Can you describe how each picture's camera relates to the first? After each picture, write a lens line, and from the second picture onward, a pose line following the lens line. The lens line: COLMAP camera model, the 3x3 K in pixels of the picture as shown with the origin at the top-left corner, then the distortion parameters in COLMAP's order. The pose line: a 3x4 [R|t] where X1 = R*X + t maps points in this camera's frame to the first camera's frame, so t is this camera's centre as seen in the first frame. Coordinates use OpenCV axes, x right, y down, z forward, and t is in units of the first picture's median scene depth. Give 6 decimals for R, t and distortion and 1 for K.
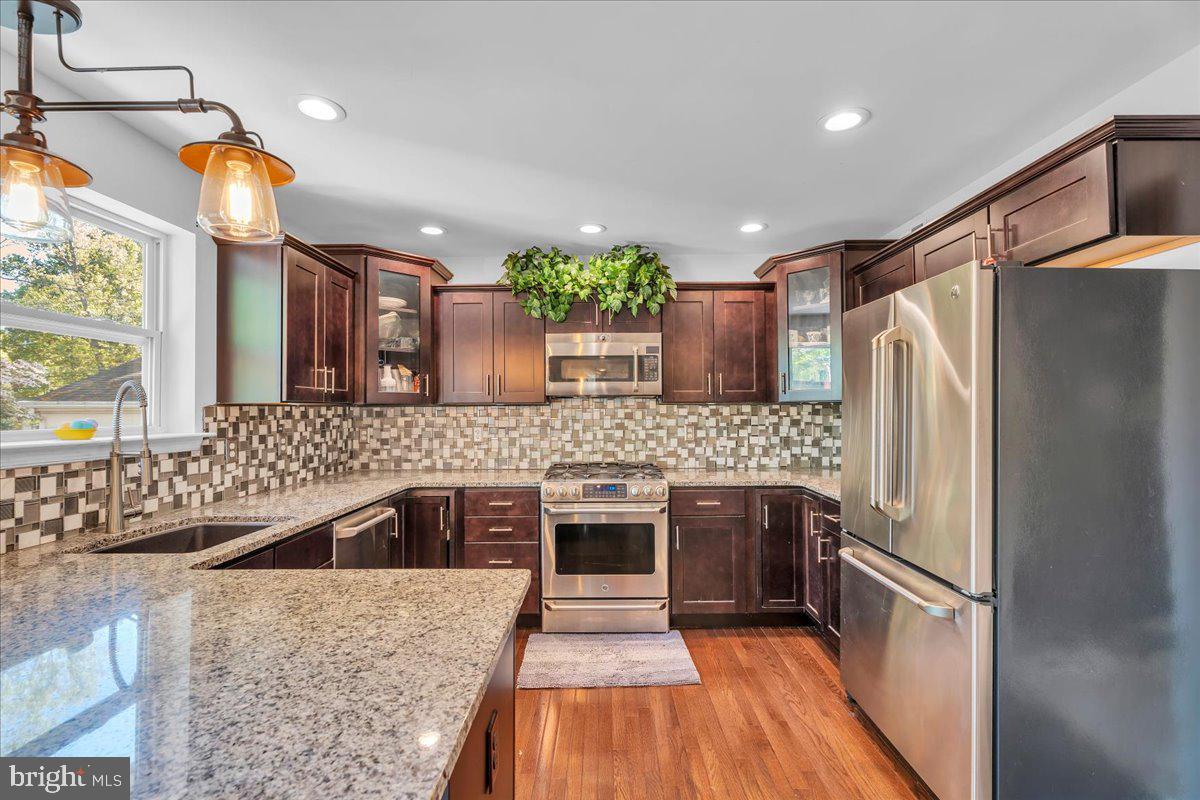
lens RADIAL K [[526.8, 0, 598.5], [0, 526.8, 426.7], [0, 0, 1]] dist [0.002261, 0.000086]
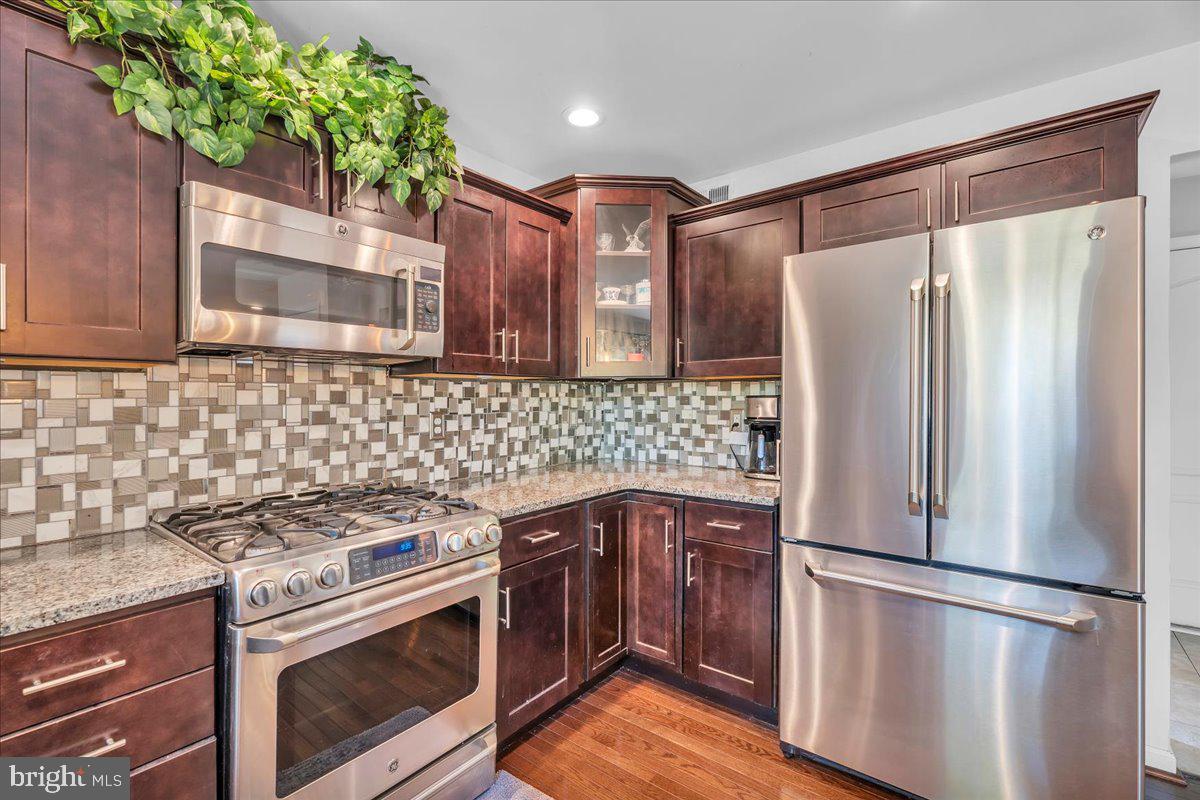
lens RADIAL K [[533.0, 0, 593.7], [0, 533.0, 409.9], [0, 0, 1]] dist [0.002768, 0.000288]
pose [[0.624124, -0.017157, 0.781137, -0.226435], [0.031131, 0.999511, -0.002920, 0.001145], [-0.780704, 0.026140, 0.624353, 0.534324]]
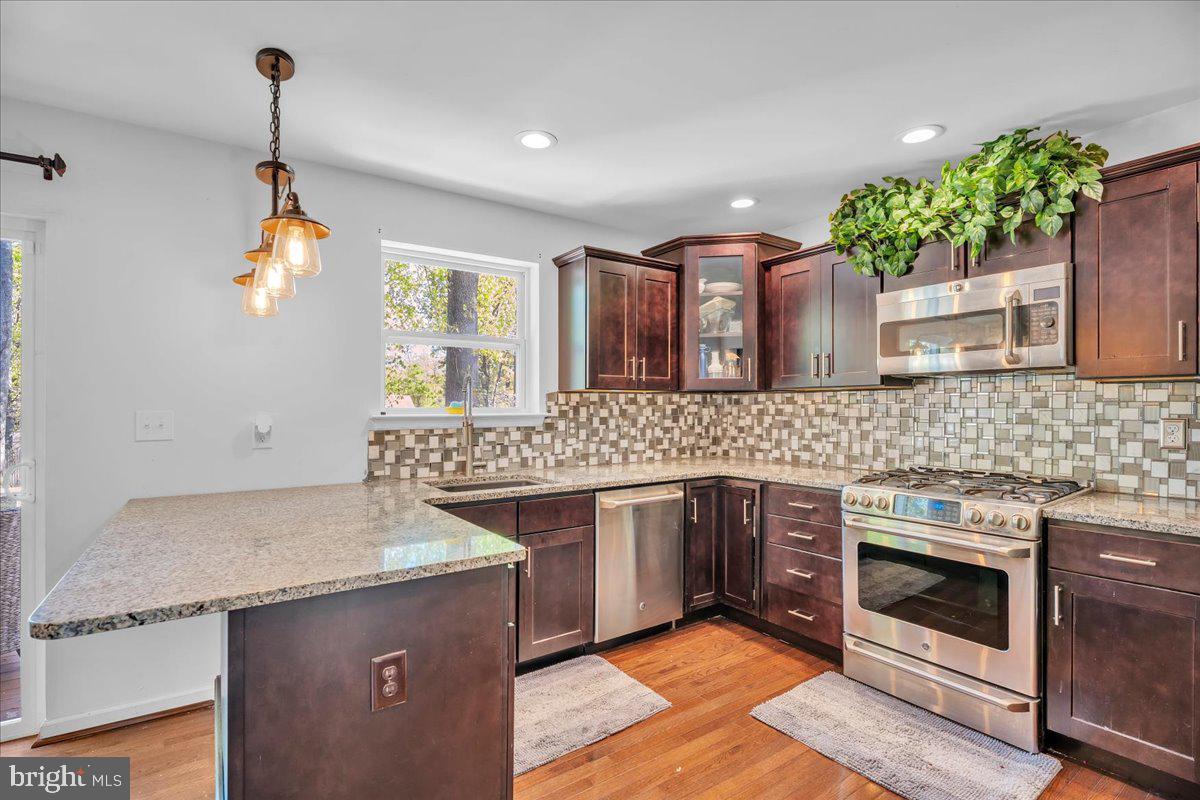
lens RADIAL K [[554.5, 0, 613.6], [0, 554.5, 433.8], [0, 0, 1]] dist [-0.004117, -0.000484]
pose [[0.595134, 0.042356, -0.802509, 0.328242], [-0.025299, 0.999103, 0.033971, 0.008217], [0.803228, 0.000086, 0.595672, 0.215077]]
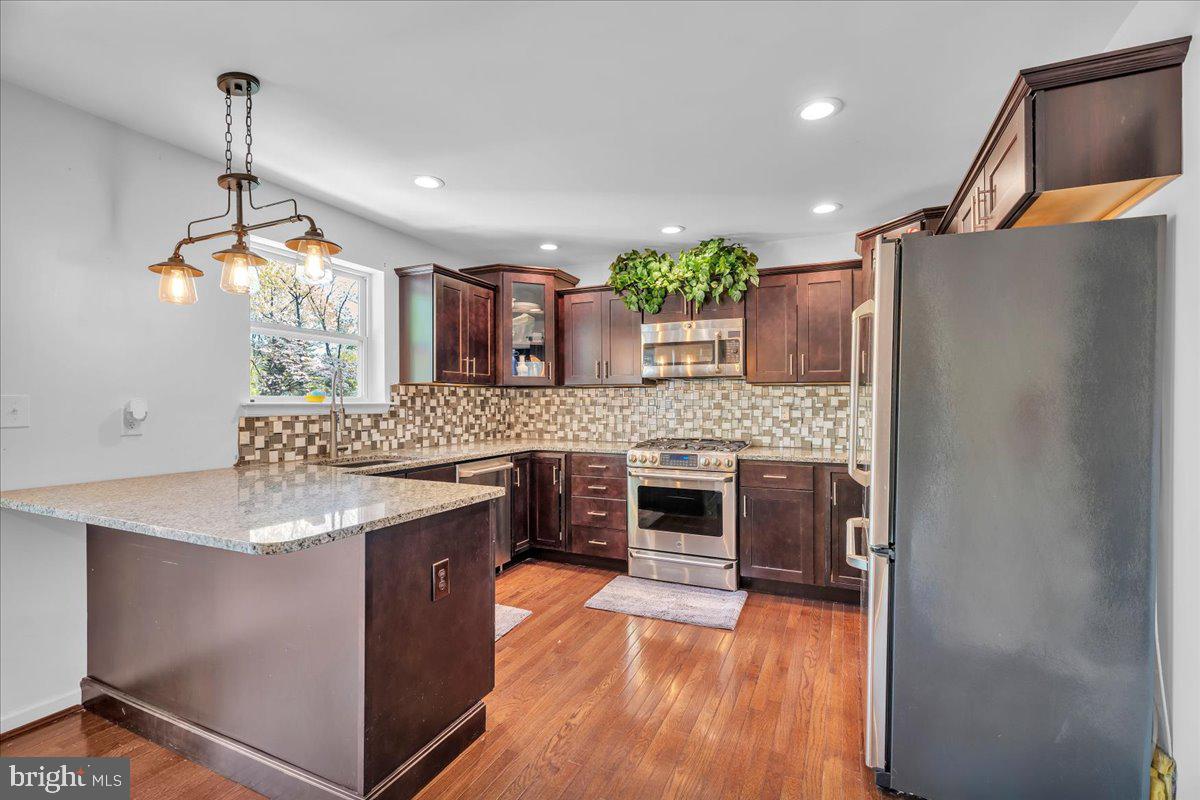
lens RADIAL K [[517.9, 0, 604.3], [0, 517.9, 436.3], [0, 0, 1]] dist [0.001188, 0.000401]
pose [[0.917725, 0.032050, -0.395922, 0.288444], [-0.018434, 0.999102, 0.038148, 0.028700], [0.396789, -0.027711, 0.917491, -0.090613]]
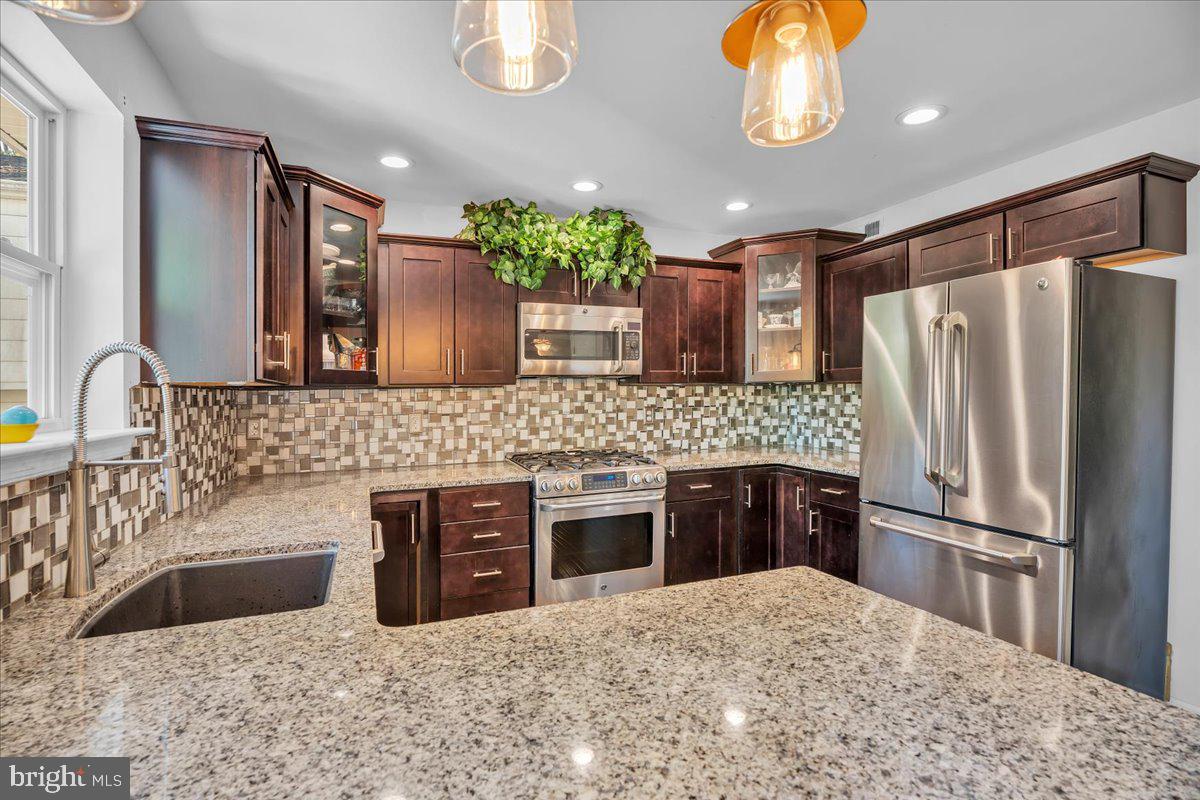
lens RADIAL K [[560.3, 0, 595.9], [0, 560.3, 423.5], [0, 0, 1]] dist [-0.005945, -0.001053]
pose [[0.927893, -0.027693, 0.371816, -0.333570], [0.020701, 0.999526, 0.022784, 0.001464], [-0.372270, -0.013445, 0.928027, 0.108957]]
